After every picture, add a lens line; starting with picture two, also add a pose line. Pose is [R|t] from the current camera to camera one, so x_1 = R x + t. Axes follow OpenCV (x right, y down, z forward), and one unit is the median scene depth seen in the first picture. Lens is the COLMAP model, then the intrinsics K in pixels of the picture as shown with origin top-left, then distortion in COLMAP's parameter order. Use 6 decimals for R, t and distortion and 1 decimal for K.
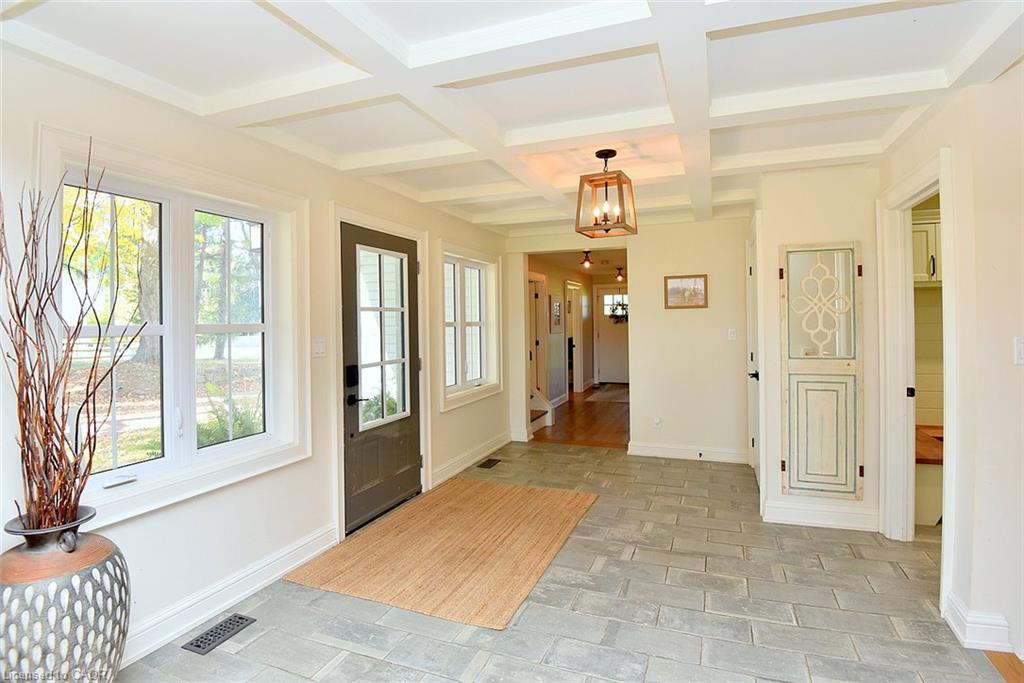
lens RADIAL K [[542.8, 0, 514.1], [0, 542.8, 333.3], [0, 0, 1]] dist [-0.000870, -0.000069]
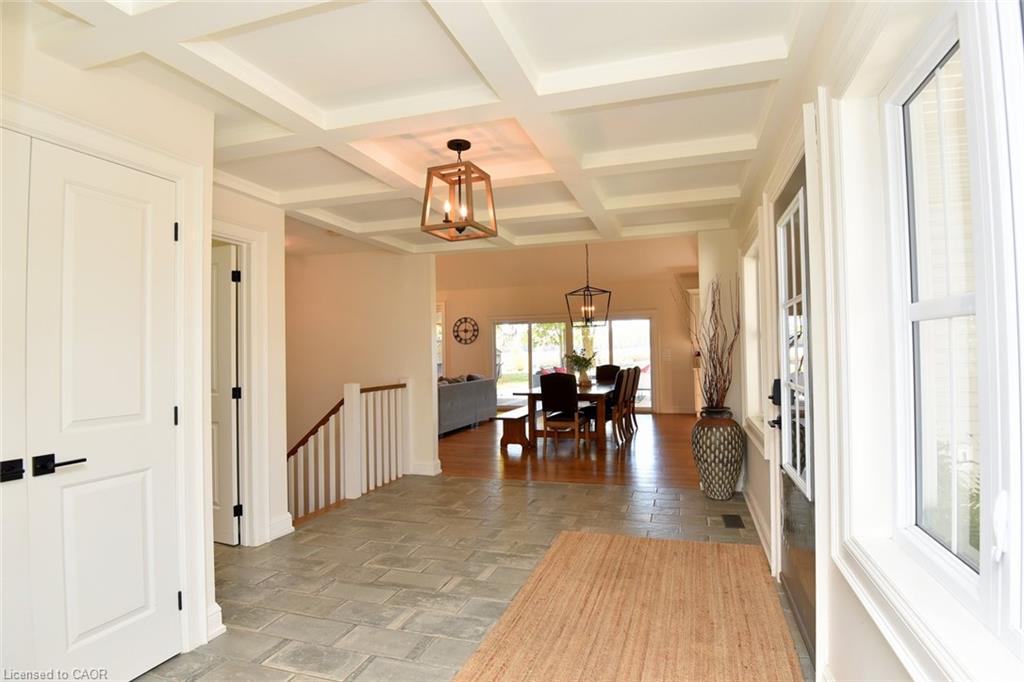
lens RADIAL K [[542.8, 0, 511.1], [0, 542.8, 340.5], [0, 0, 1]] dist [-0.000870, -0.000069]
pose [[-0.998535, 0.027309, -0.046704, 0.129652], [0.027163, 0.999624, 0.003748, -0.012081], [0.046789, 0.002474, -0.998902, 1.793082]]
